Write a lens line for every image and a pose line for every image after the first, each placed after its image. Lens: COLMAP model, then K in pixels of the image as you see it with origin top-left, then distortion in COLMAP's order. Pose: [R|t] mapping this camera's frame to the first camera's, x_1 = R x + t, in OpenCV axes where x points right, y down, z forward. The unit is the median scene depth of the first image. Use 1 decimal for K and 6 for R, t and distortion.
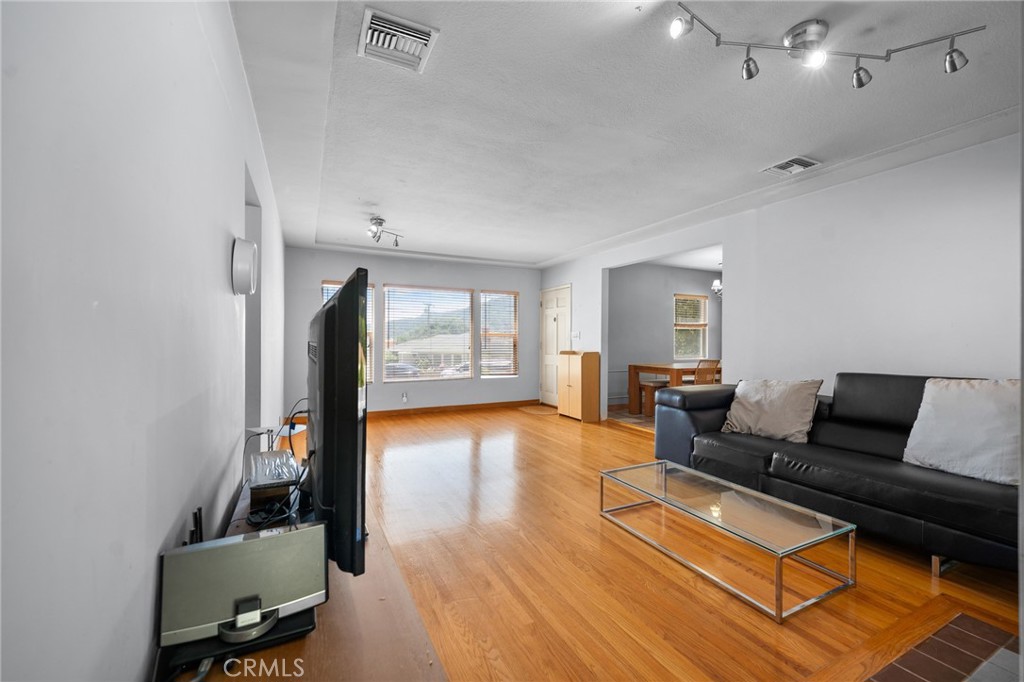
lens RADIAL K [[422.1, 0, 513.7], [0, 422.1, 343.3], [0, 0, 1]] dist [-0.000731, -0.000027]
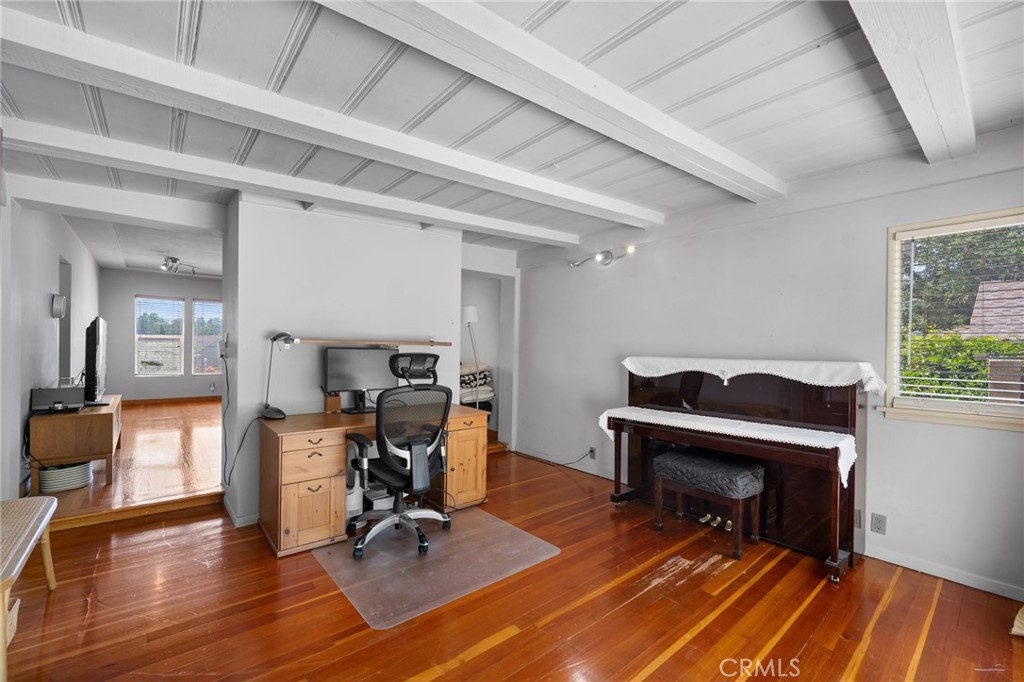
lens RADIAL K [[422.1, 0, 513.7], [0, 422.1, 343.3], [0, 0, 1]] dist [-0.000731, -0.000027]
pose [[0.967734, 0.003831, 0.251944, 1.220479], [-0.000341, 0.999903, -0.013895, 0.054324], [-0.251973, 0.013361, 0.967642, -1.904178]]
